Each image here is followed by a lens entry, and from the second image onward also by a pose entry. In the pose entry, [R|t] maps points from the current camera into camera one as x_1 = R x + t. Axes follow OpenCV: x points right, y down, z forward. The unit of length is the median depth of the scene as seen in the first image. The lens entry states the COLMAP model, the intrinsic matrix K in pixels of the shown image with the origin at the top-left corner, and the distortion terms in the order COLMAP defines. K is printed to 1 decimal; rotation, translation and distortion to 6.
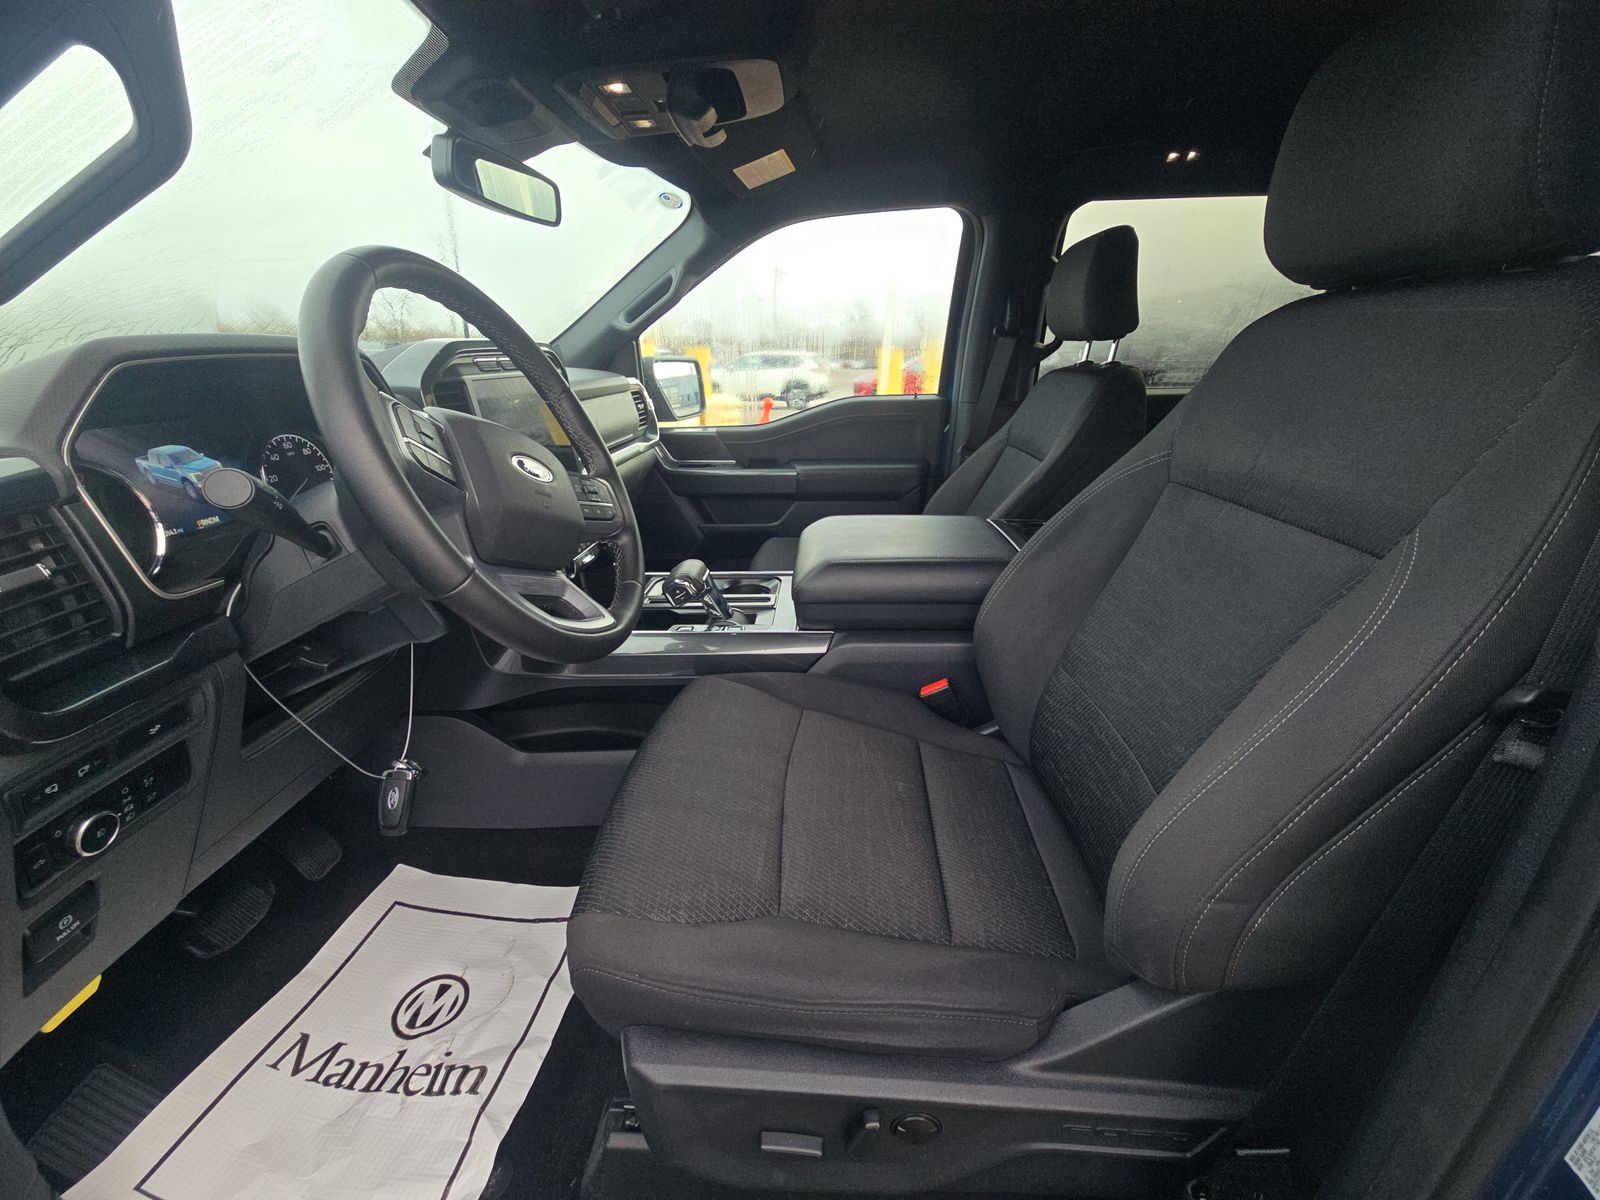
lens RADIAL K [[642.1, 0, 804.6], [0, 642.1, 599.6], [0, 0, 1]] dist [0.002694, 0.000374]
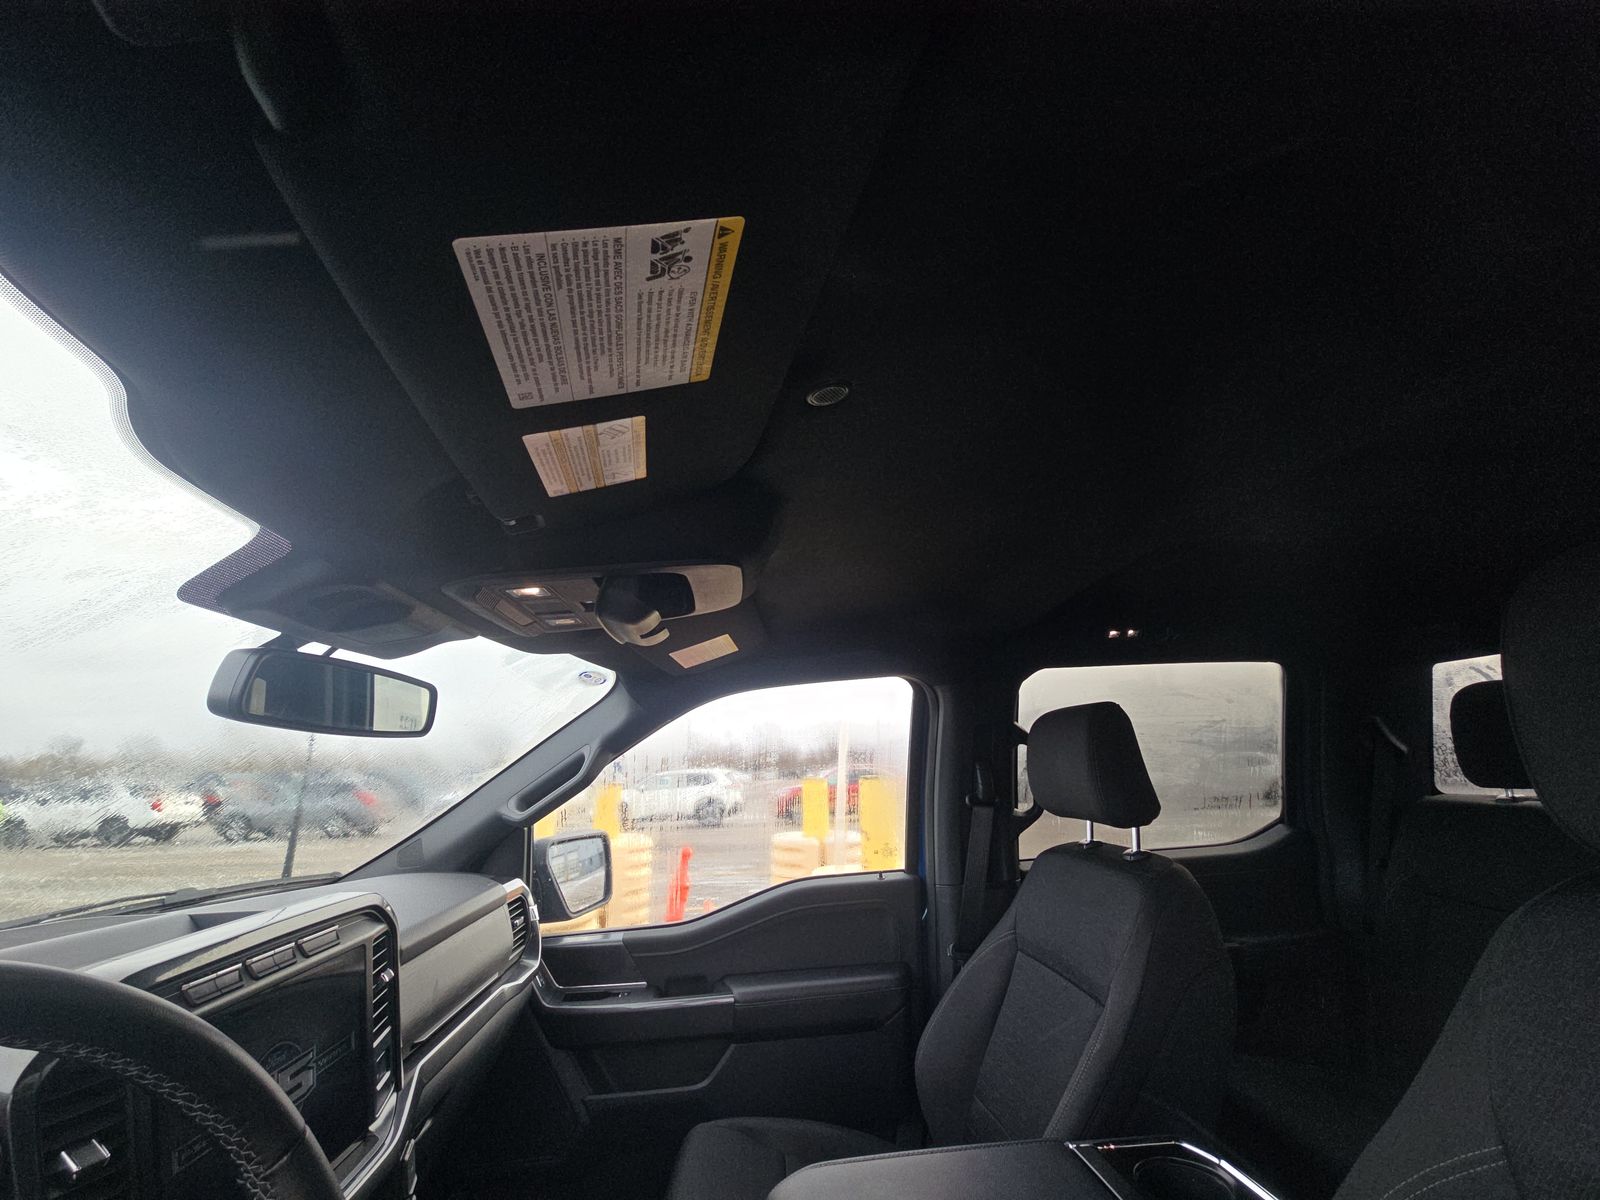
lens RADIAL K [[647.0, 0, 800.0], [0, 647.0, 600.0], [0, 0, 1]] dist [0.002213, -0.012573]
pose [[0.991747, 0.001191, 0.128206, -0.038247], [0.073123, 0.816121, -0.573237, -0.168980], [-0.105314, 0.577881, 0.809298, 0.182971]]
